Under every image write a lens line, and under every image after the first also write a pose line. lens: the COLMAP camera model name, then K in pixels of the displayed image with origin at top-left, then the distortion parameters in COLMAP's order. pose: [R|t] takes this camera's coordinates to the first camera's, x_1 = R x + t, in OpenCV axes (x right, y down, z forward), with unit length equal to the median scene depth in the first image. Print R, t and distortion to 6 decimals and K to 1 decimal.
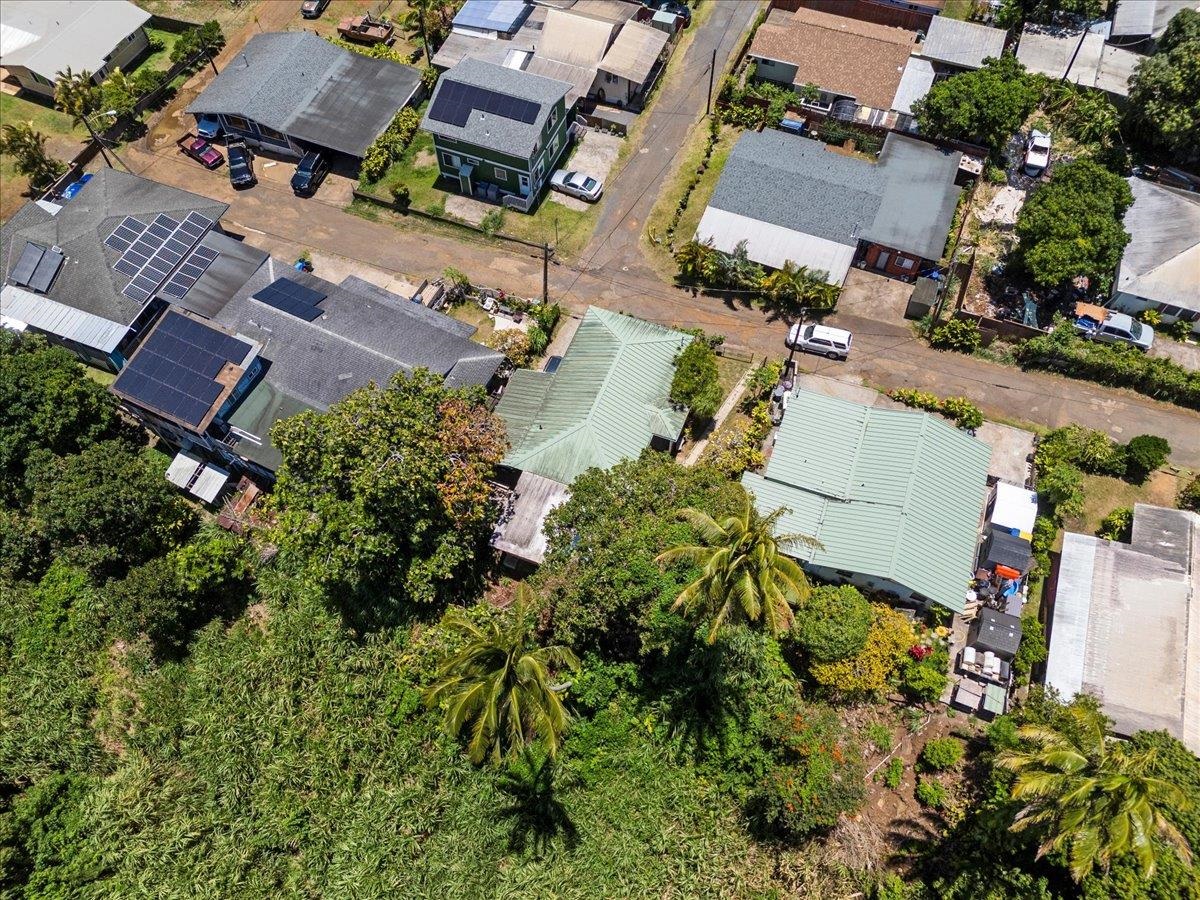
lens RADIAL K [[874.1, 0, 600.7], [0, 874.1, 457.0], [0, 0, 1]] dist [0.047786, -0.040727]
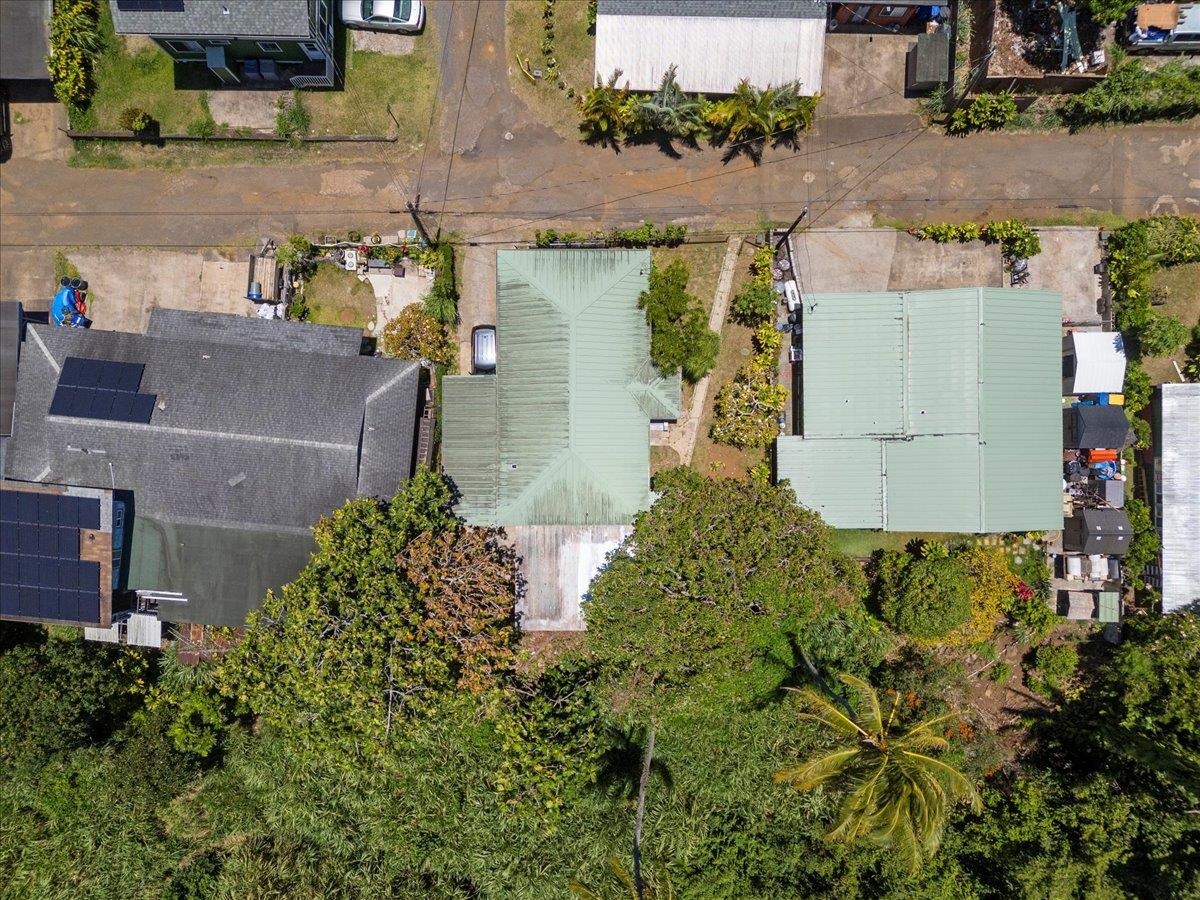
lens RADIAL K [[874.1, 0, 600.7], [0, 874.1, 457.0], [0, 0, 1]] dist [0.047786, -0.040727]
pose [[0.934158, -0.356857, -0.001028, 0.007106], [0.309604, 0.809022, 0.499628, -0.371806], [-0.177464, -0.467050, 0.866239, 0.288390]]
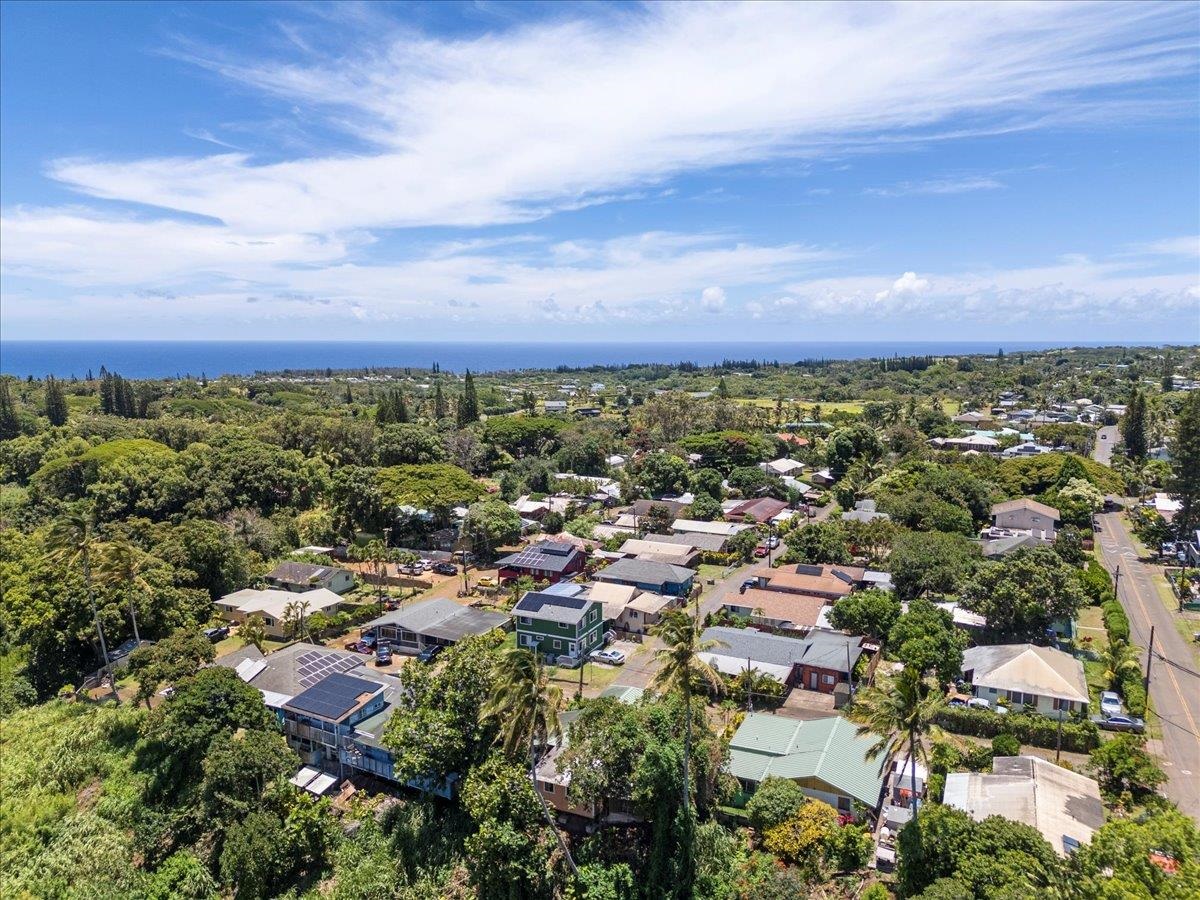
lens RADIAL K [[874.1, 0, 600.7], [0, 874.1, 457.0], [0, 0, 1]] dist [0.047786, -0.040727]
pose [[0.997903, 0.010639, -0.063852, 0.061023], [-0.056733, 0.618729, -0.783553, 0.744729], [0.031171, 0.785532, 0.618035, -0.207768]]
